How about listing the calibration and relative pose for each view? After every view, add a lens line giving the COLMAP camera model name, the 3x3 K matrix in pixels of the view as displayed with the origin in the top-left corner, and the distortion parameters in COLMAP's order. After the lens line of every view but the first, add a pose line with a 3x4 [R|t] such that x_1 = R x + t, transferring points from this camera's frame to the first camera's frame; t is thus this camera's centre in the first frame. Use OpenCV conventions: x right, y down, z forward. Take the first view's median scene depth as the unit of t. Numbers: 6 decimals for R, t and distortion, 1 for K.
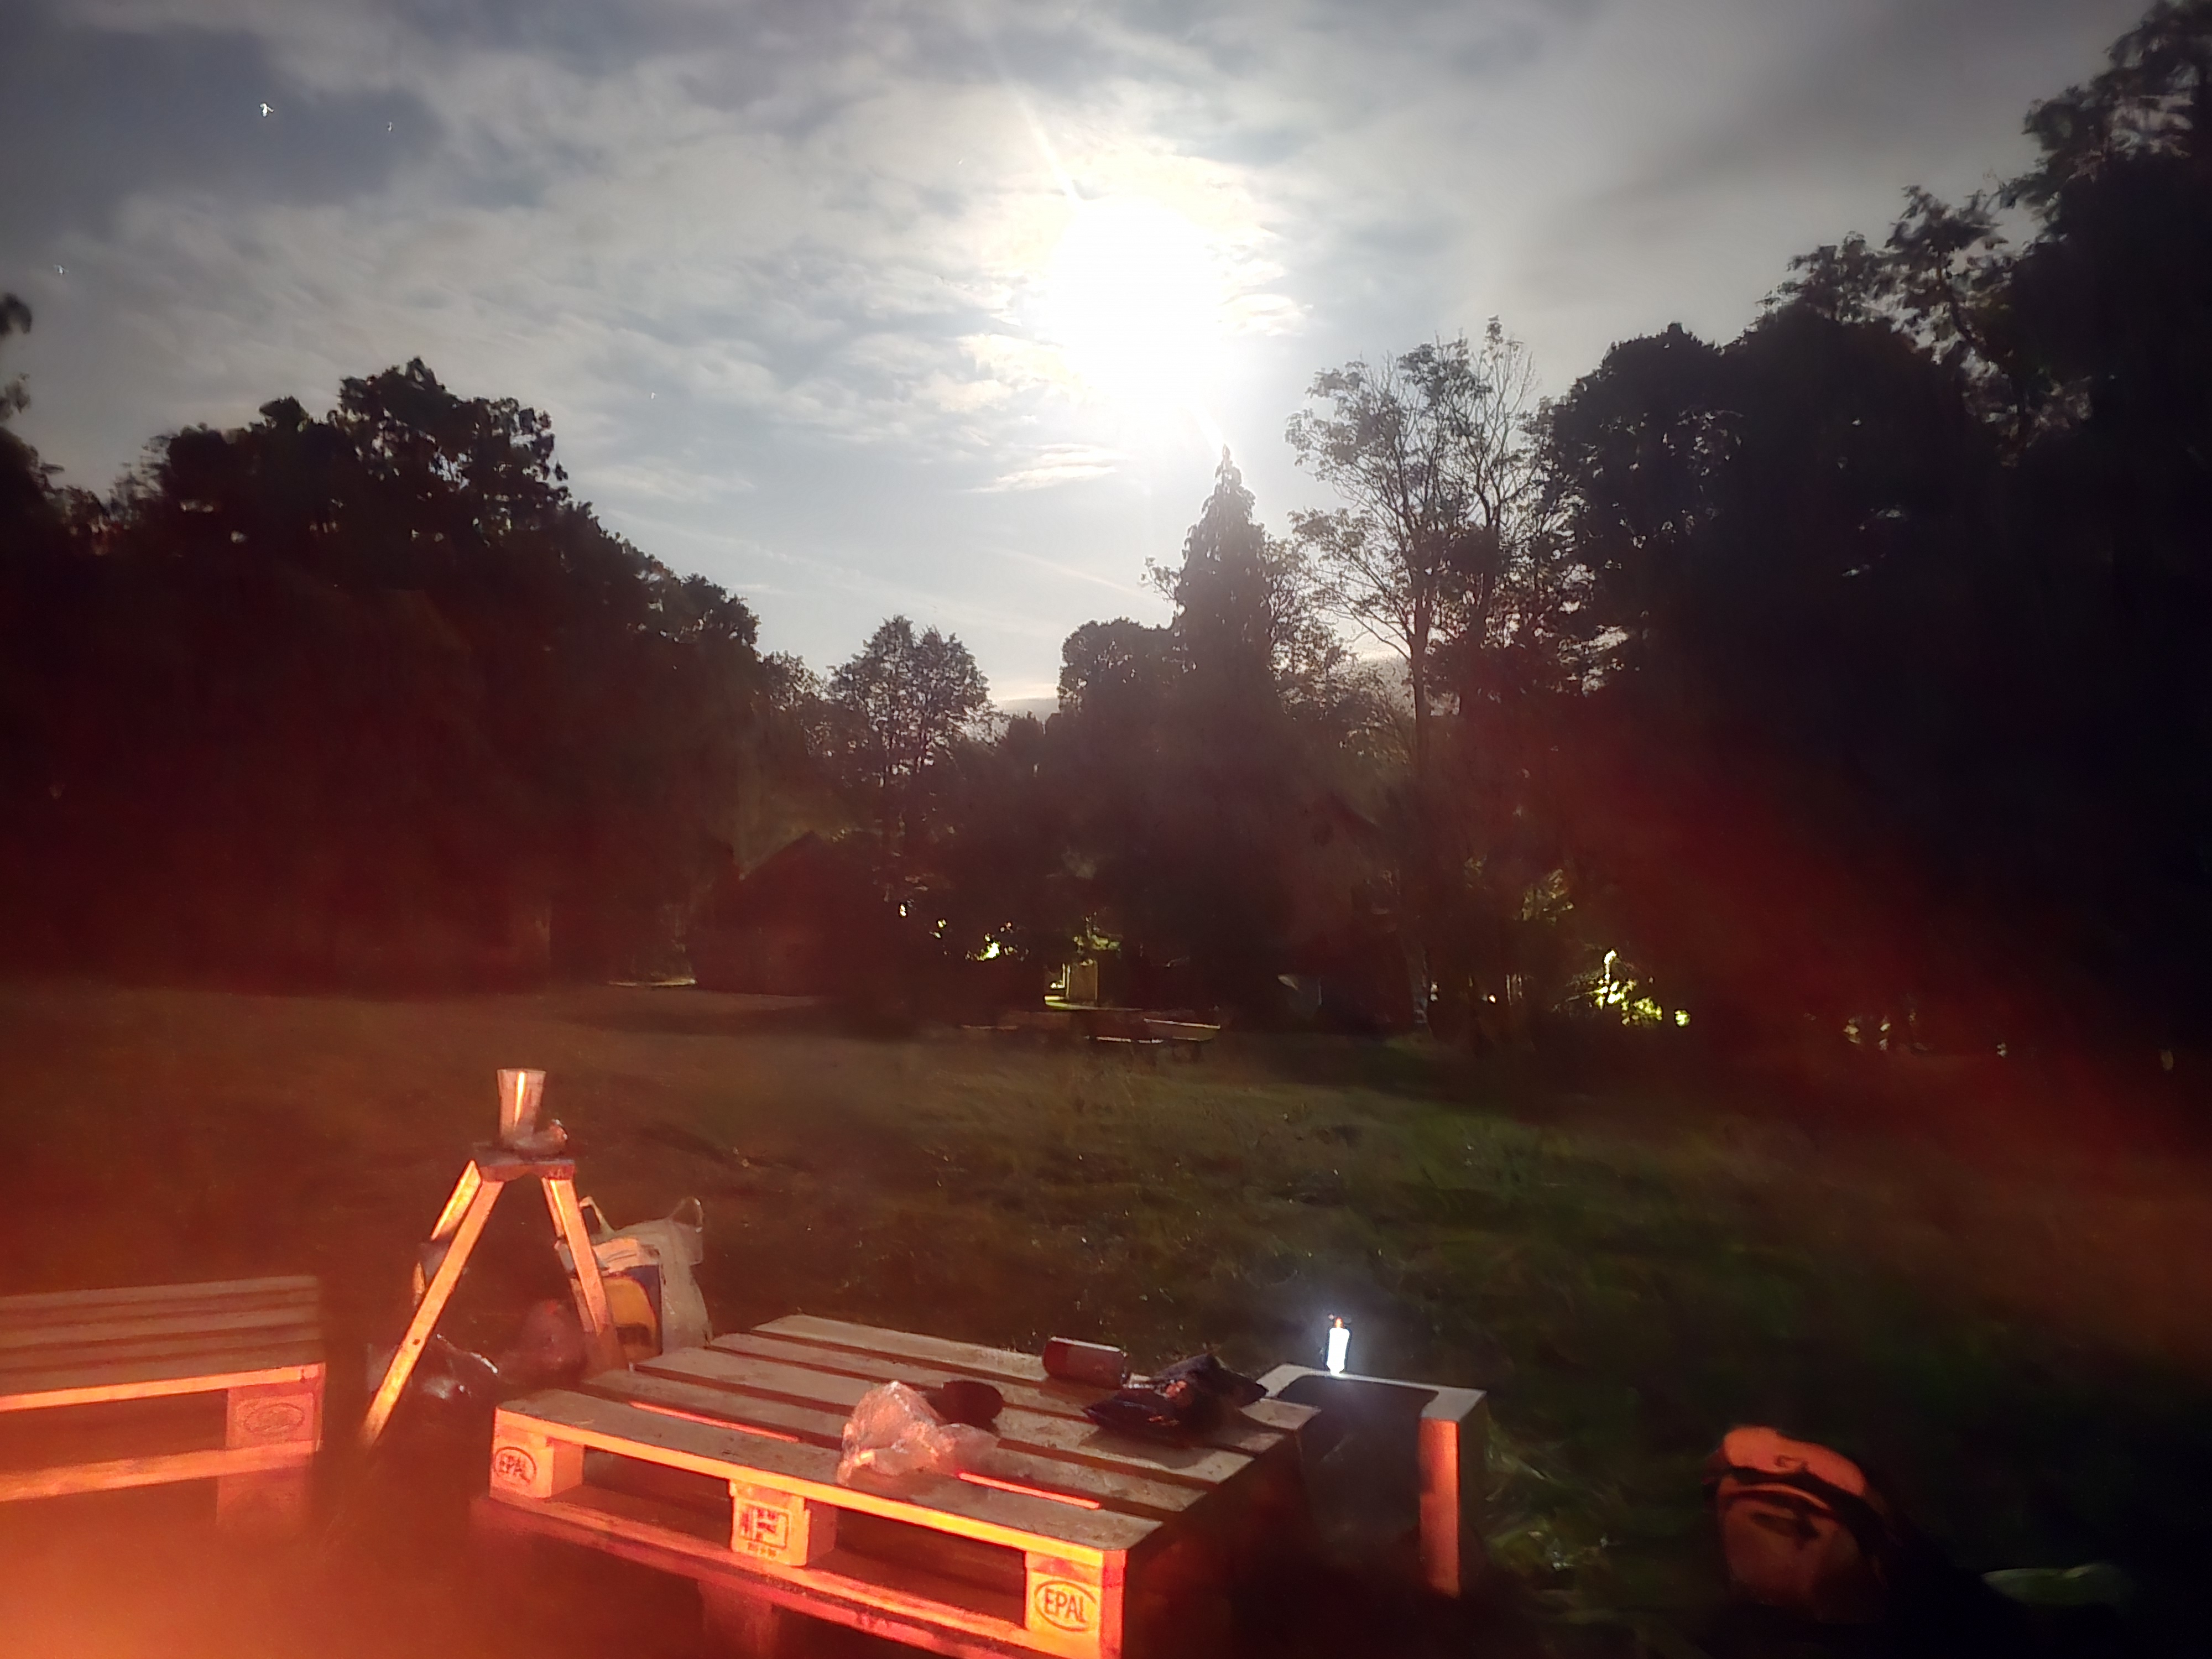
lens RADIAL K [[1549.8, 0, 1106.0], [0, 1549.8, 829.5], [0, 0, 1]] dist [0.082688, -0.111175]
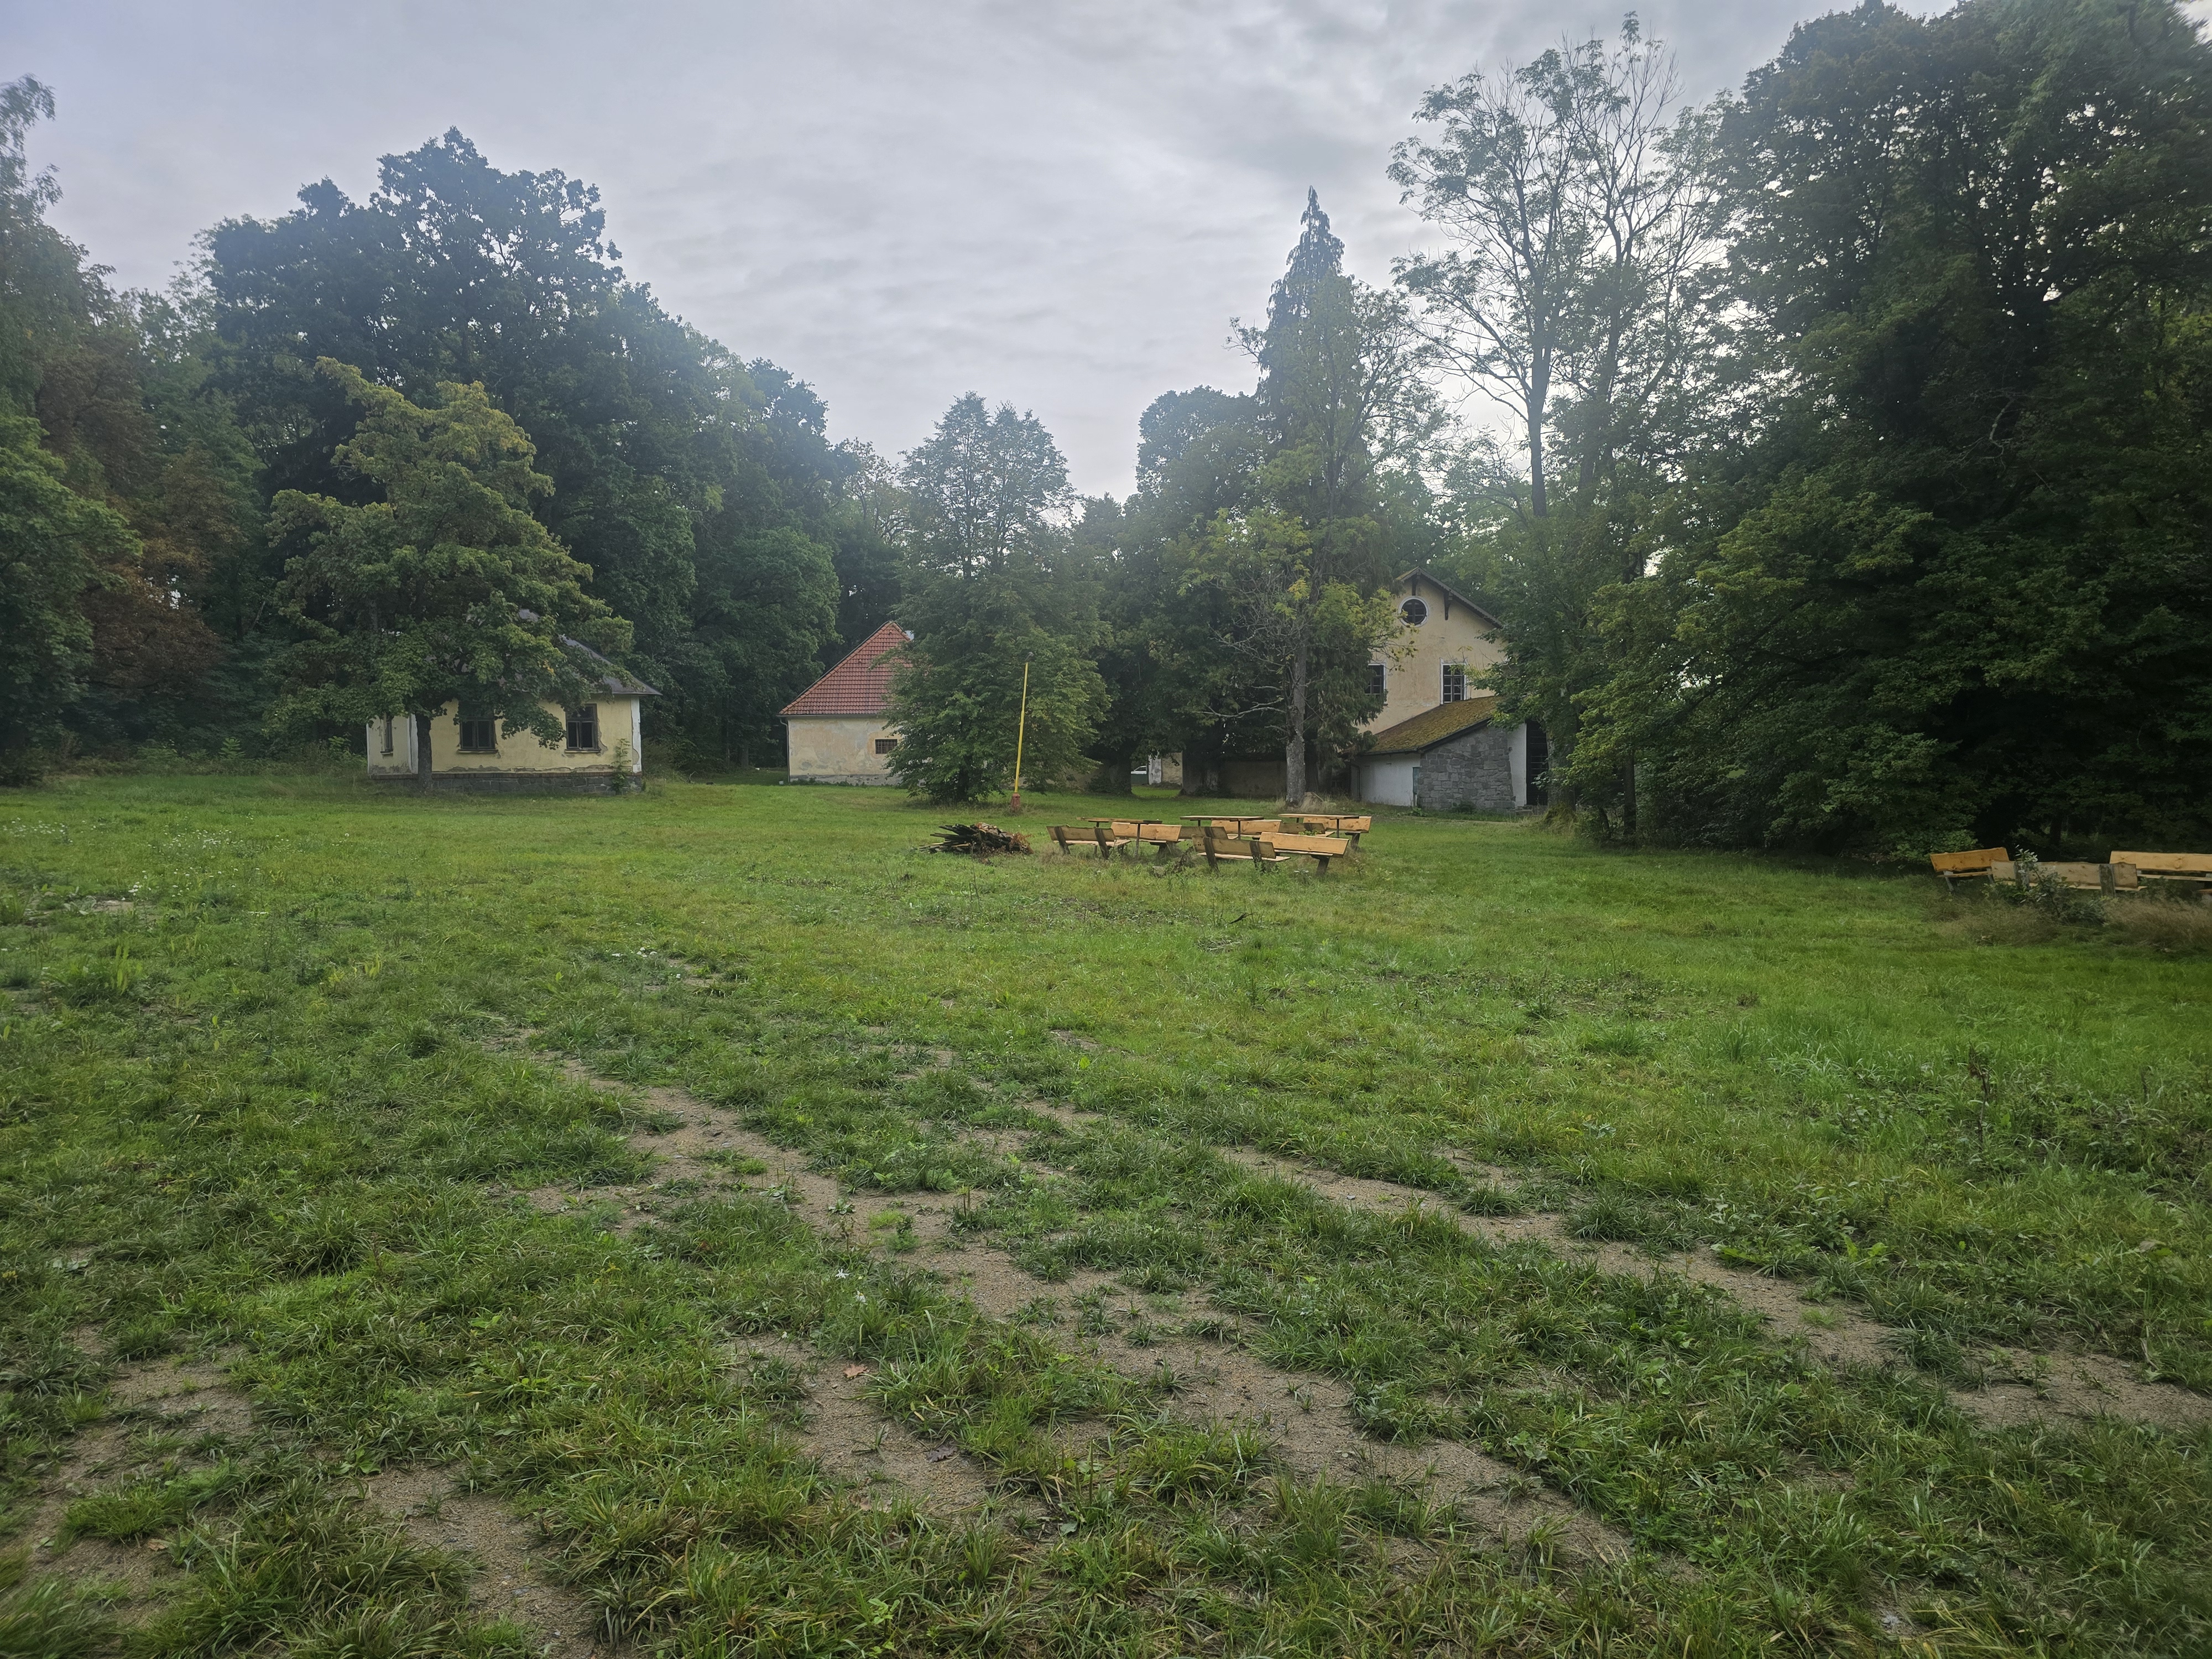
lens RADIAL K [[1513.0, 0, 1083.8], [0, 1513.0, 888.0], [0, 0, 1]] dist [0.050915, -0.067909]
pose [[0.997676, -0.016649, -0.066064, -0.010919], [0.028194, 0.983649, 0.177874, -0.004903], [0.062022, -0.179323, 0.981833, 0.052723]]
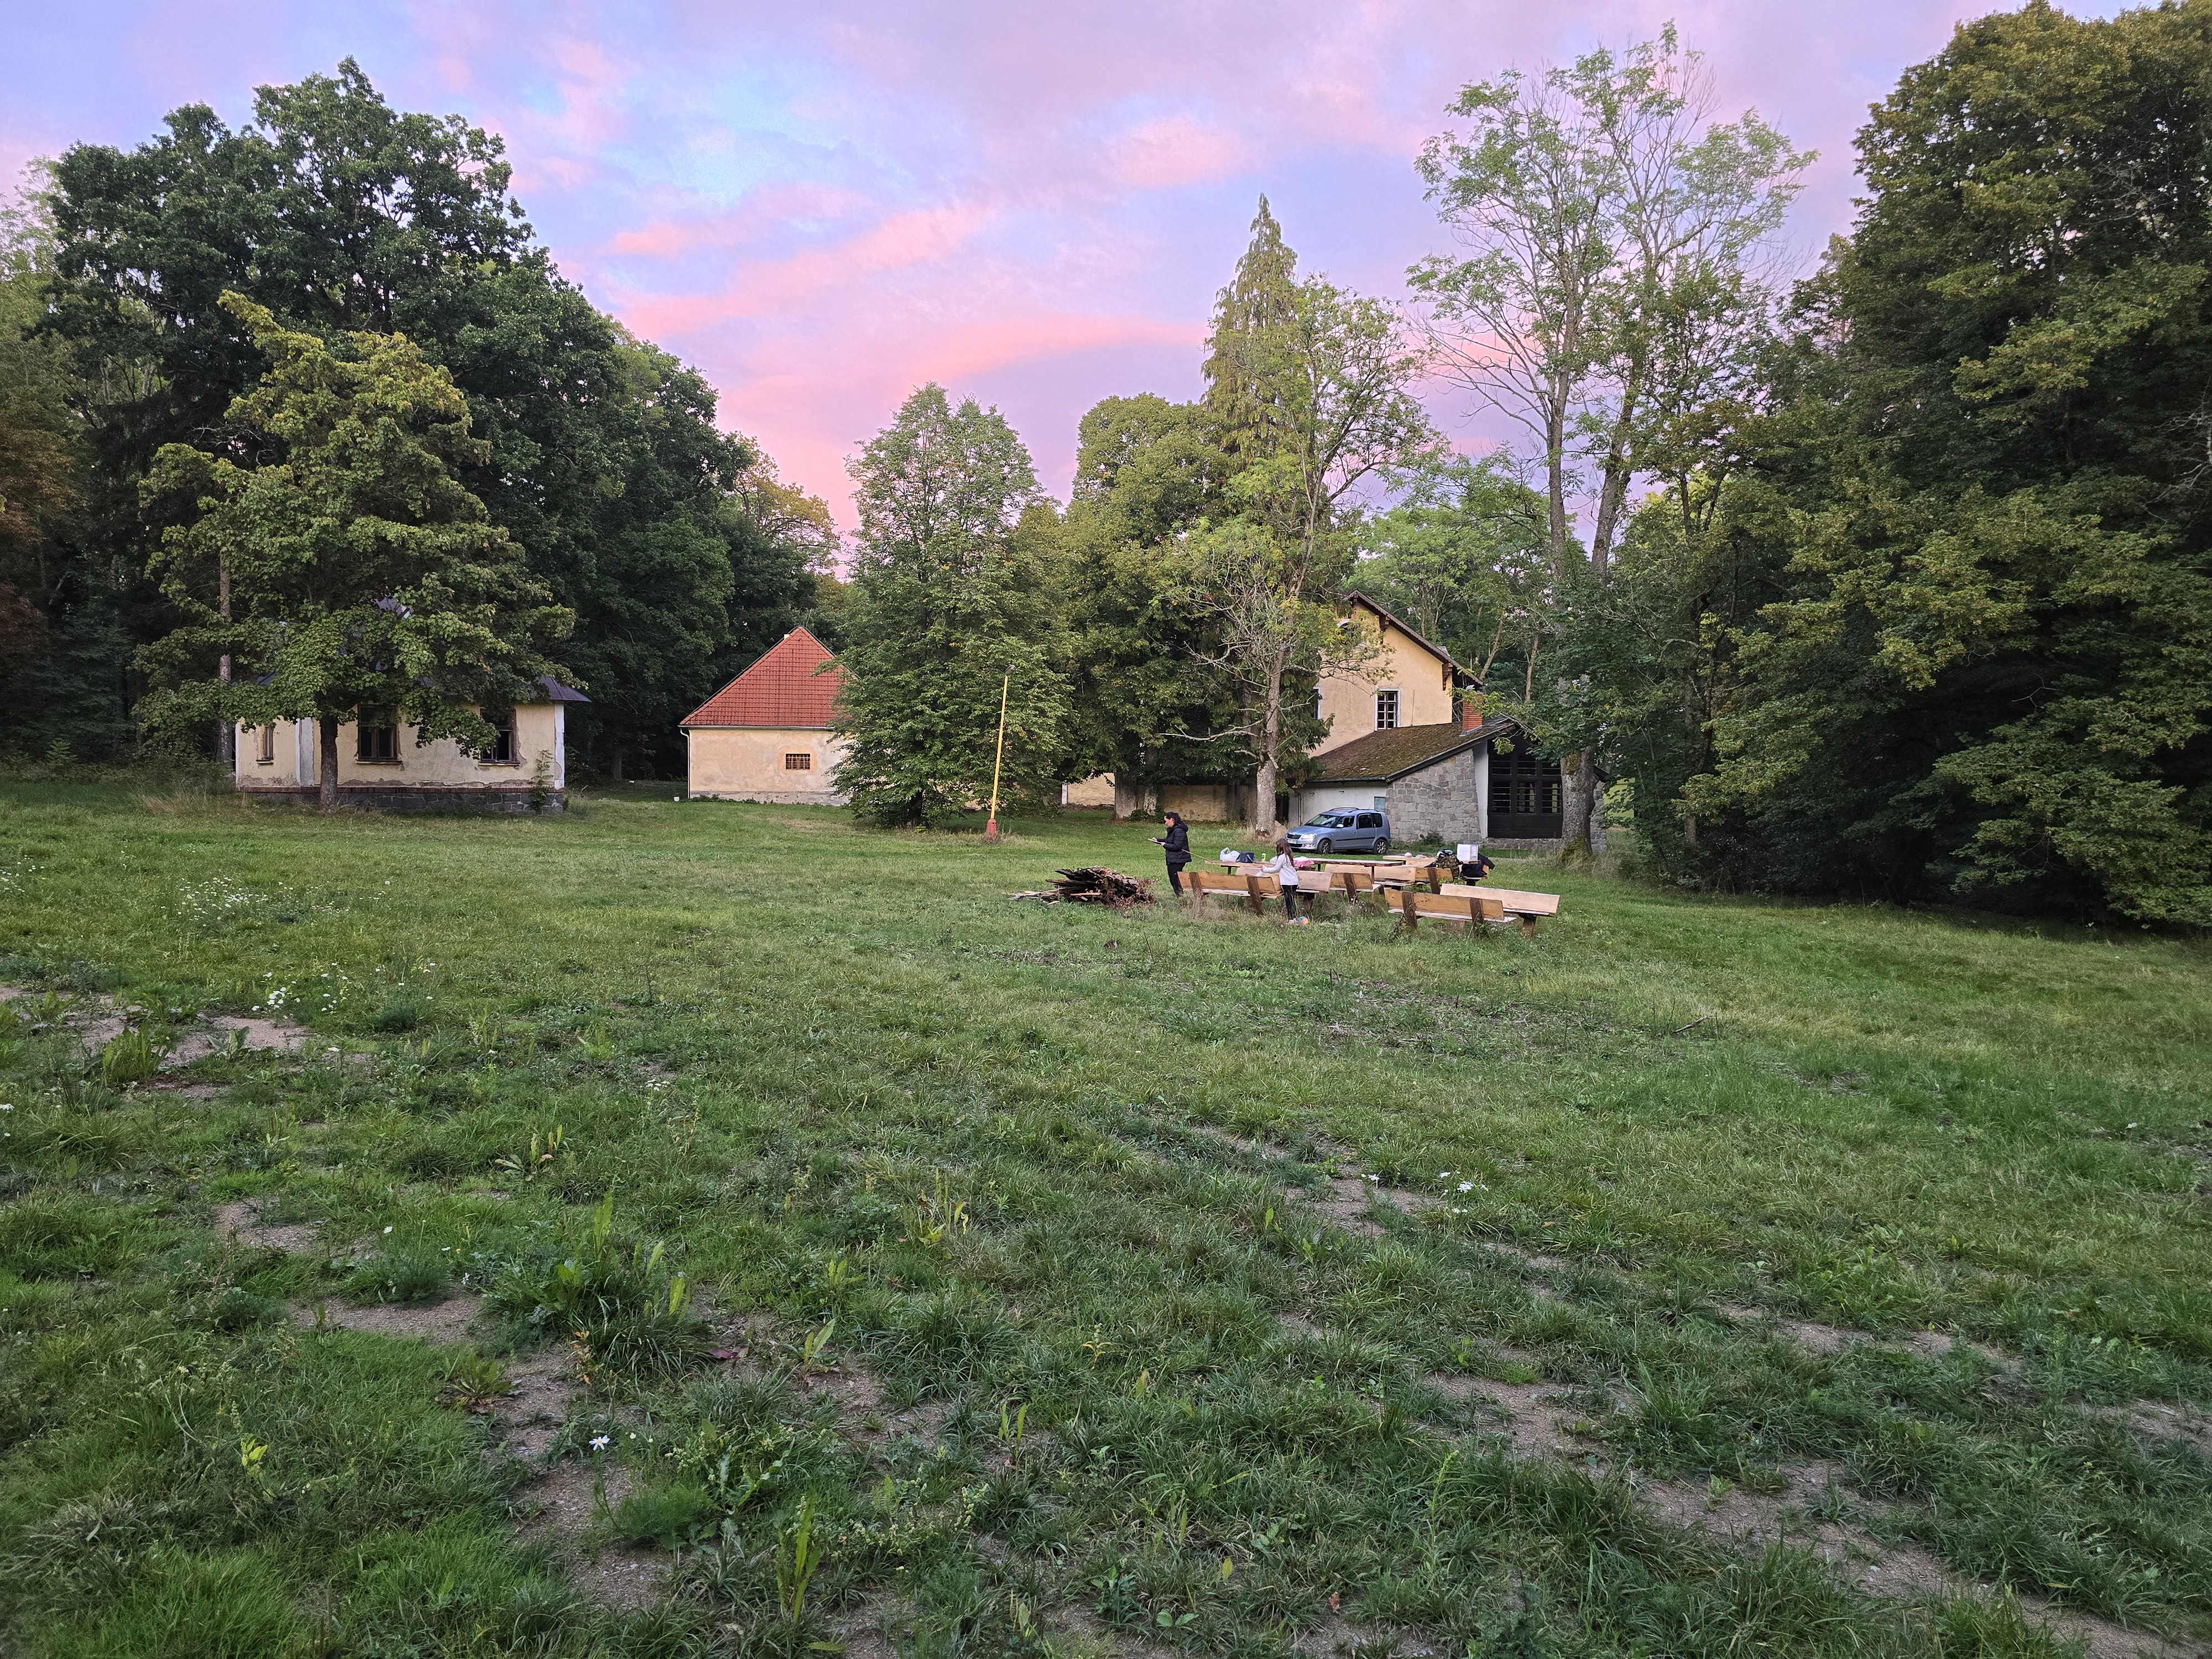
lens RADIAL K [[1543.8, 0, 1106.8], [0, 1543.8, 837.0], [0, 0, 1]] dist [0.066399, -0.083438]
pose [[0.998523, -0.004360, 0.054164, -0.105624], [-0.002991, 0.990853, 0.134912, -0.004187], [-0.054257, -0.134875, 0.989376, 0.126627]]
